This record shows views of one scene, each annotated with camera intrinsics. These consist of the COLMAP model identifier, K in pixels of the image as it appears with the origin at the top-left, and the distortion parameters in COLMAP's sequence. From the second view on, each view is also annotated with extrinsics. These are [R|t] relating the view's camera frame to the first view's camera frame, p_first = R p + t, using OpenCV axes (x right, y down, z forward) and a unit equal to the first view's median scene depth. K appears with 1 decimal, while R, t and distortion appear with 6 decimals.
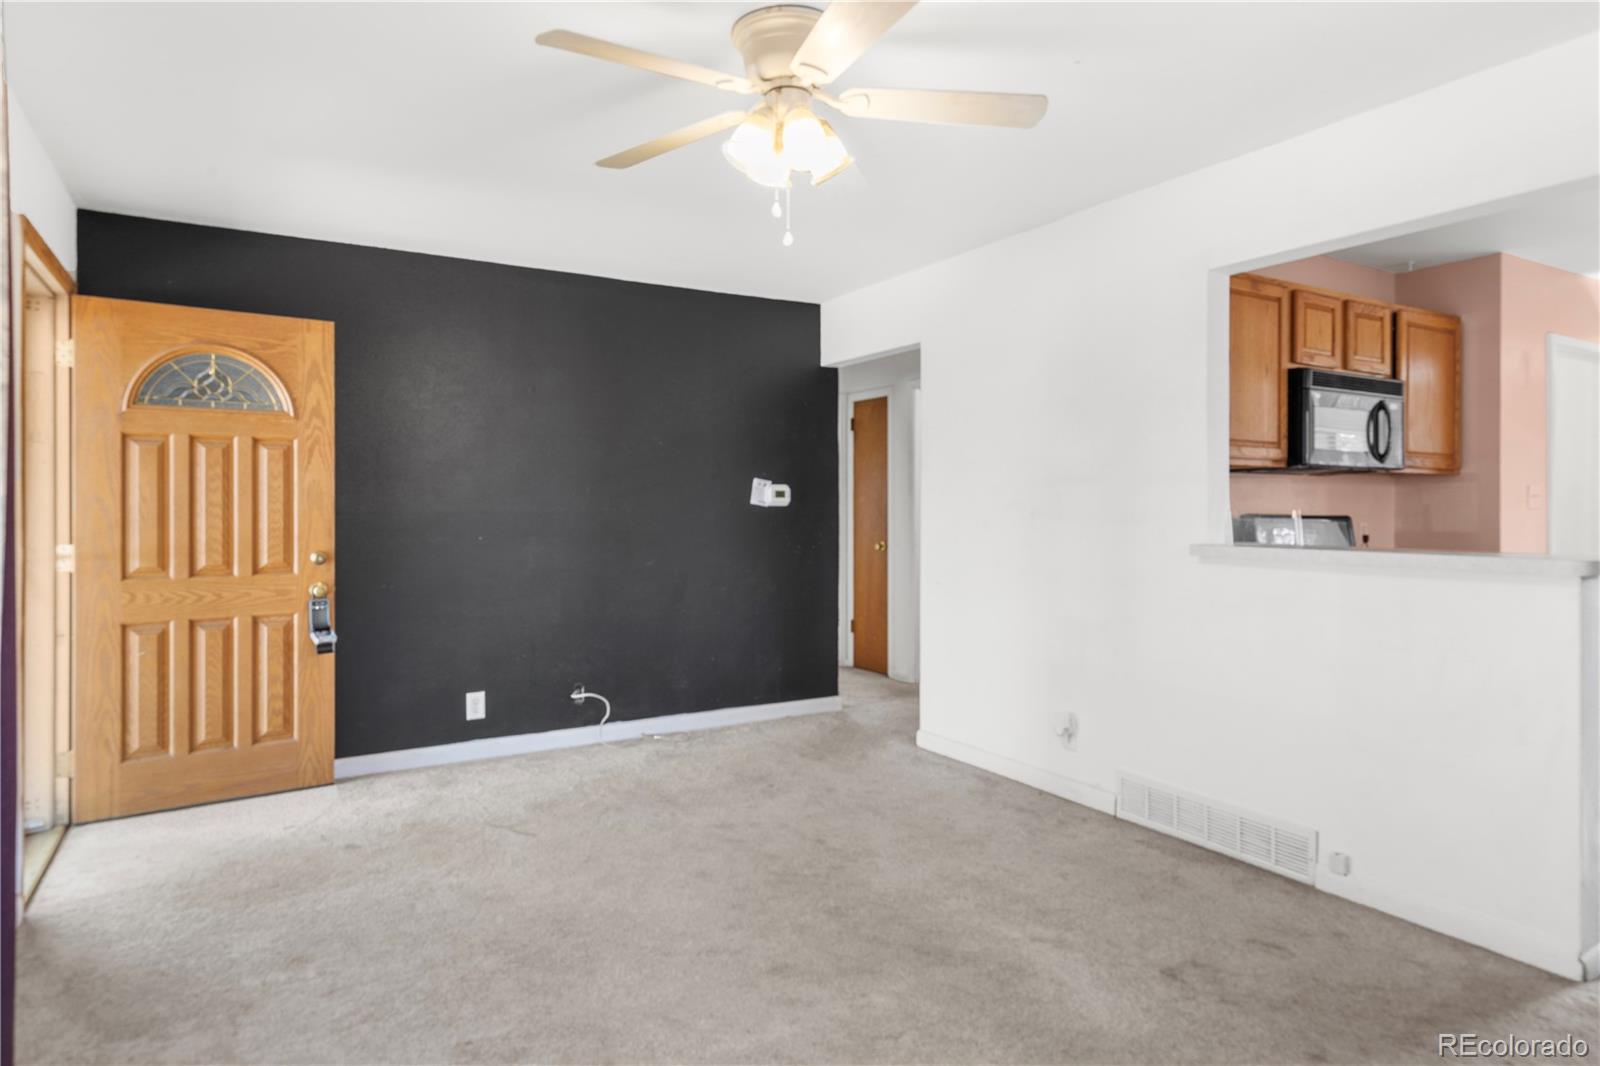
lens RADIAL K [[959.2, 0, 790.5], [0, 959.2, 515.0], [0, 0, 1]] dist [0.003605, -0.000948]
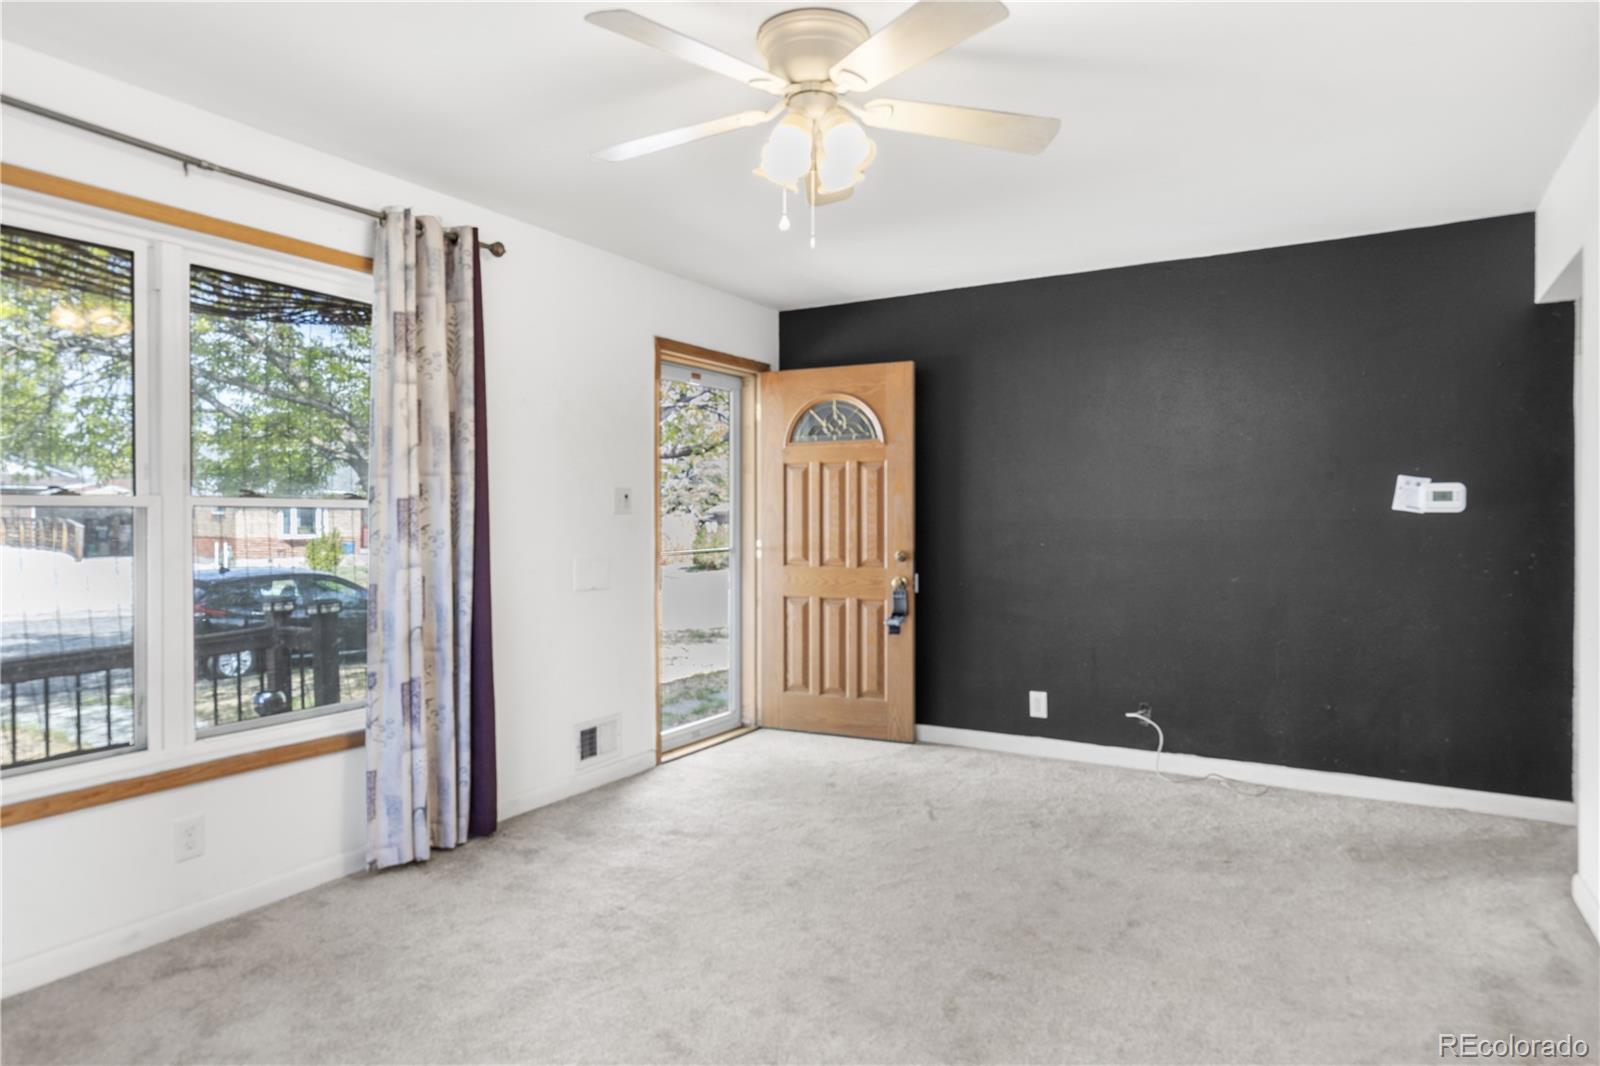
lens RADIAL K [[959.2, 0, 790.5], [0, 959.2, 515.0], [0, 0, 1]] dist [0.003605, -0.000948]
pose [[0.469831, 0.001708, -0.882754, 0.551370], [-0.005396, 0.999985, -0.000937, -0.006092], [0.882740, 0.005203, 0.469834, 0.316227]]
